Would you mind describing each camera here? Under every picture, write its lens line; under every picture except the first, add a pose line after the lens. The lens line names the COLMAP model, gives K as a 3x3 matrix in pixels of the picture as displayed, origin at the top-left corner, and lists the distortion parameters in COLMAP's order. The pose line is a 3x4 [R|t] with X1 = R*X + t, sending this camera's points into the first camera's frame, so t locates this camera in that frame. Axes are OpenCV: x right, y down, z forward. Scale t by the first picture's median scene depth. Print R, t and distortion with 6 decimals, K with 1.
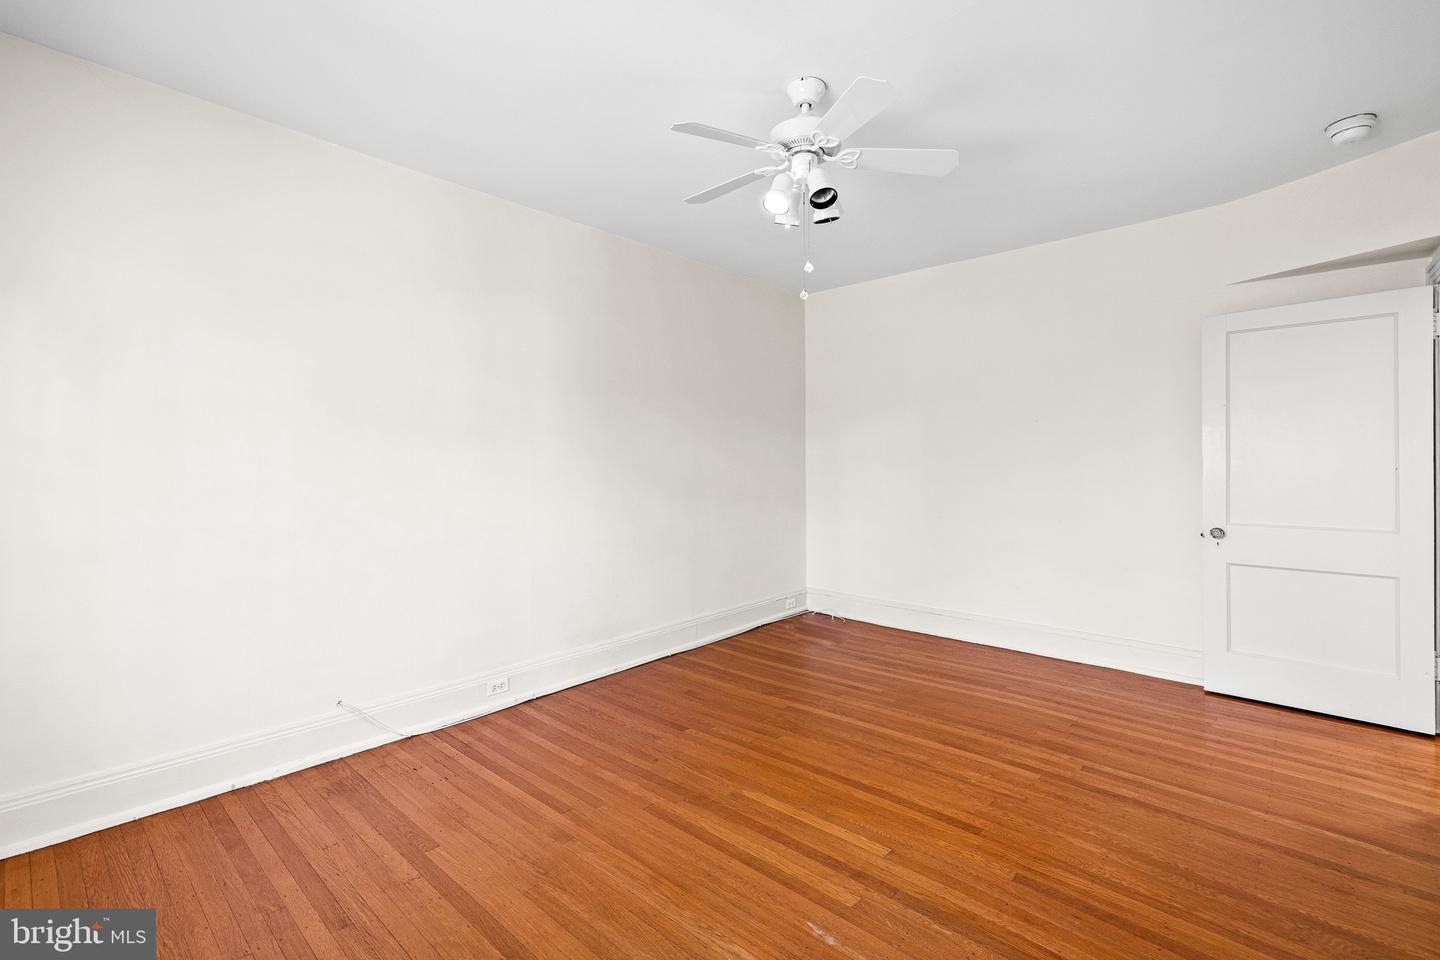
lens RADIAL K [[625.9, 0, 714.6], [0, 625.9, 474.4], [0, 0, 1]] dist [0.002488, 0.001282]
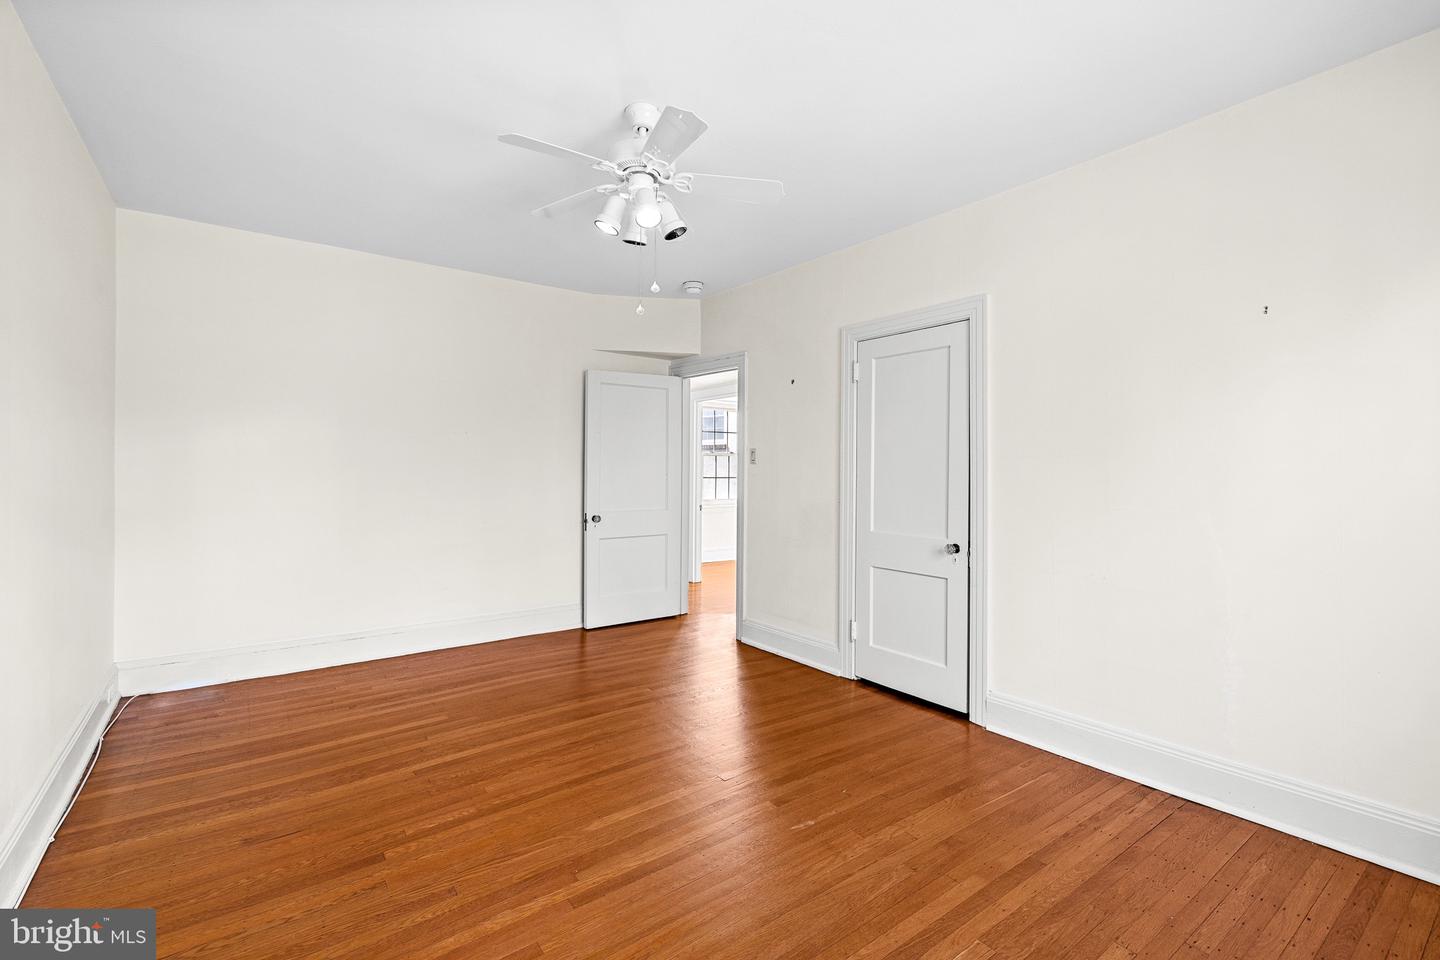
lens RADIAL K [[625.9, 0, 706.5], [0, 625.9, 473.0], [0, 0, 1]] dist [0.002488, 0.001282]
pose [[0.198323, 0.001810, 0.980135, -0.573139], [0.010041, 0.999942, -0.003878, -0.003904], [-0.980085, 0.010611, 0.198293, 0.455257]]
